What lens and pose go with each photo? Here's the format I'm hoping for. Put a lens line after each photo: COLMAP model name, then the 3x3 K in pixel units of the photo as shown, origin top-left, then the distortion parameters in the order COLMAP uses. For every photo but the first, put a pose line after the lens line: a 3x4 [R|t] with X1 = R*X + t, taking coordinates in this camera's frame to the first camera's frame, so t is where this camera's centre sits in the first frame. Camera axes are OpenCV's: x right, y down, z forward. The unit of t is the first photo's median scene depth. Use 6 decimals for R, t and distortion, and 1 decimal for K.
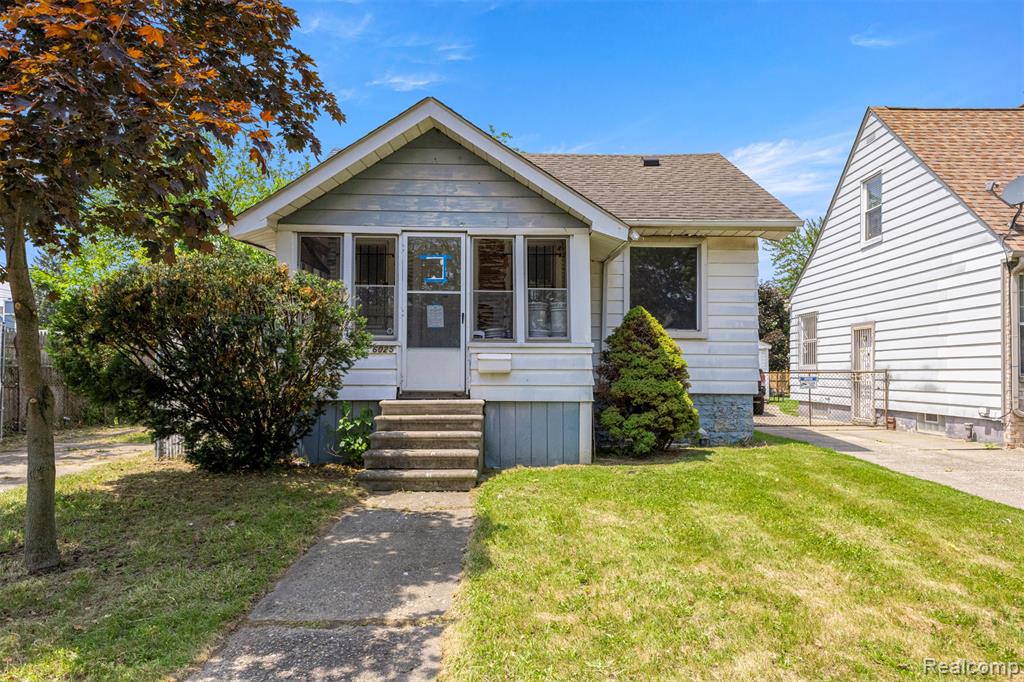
lens RADIAL K [[657.2, 0, 511.8], [0, 657.2, 347.2], [0, 0, 1]] dist [0.031321, -0.000404]
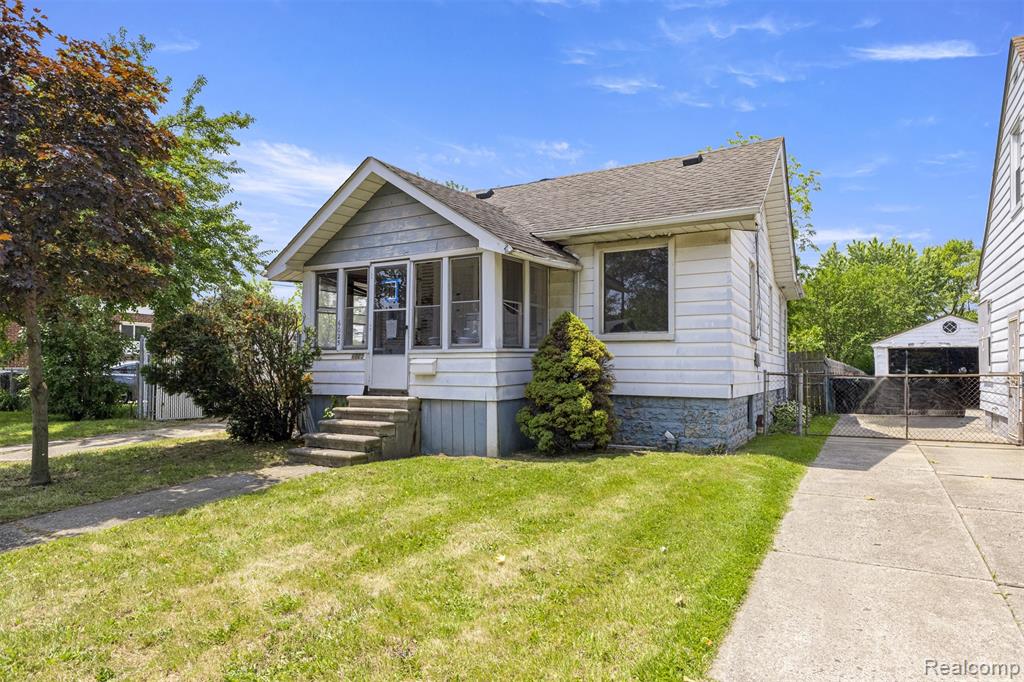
lens RADIAL K [[589.2, 0, 509.9], [0, 589.2, 343.3], [0, 0, 1]] dist [0.003173, -0.001721]
pose [[0.857097, -0.022409, -0.514667, 0.648627], [0.017681, 0.999744, -0.014085, -0.000098], [0.514851, 0.002973, 0.857275, 0.160975]]
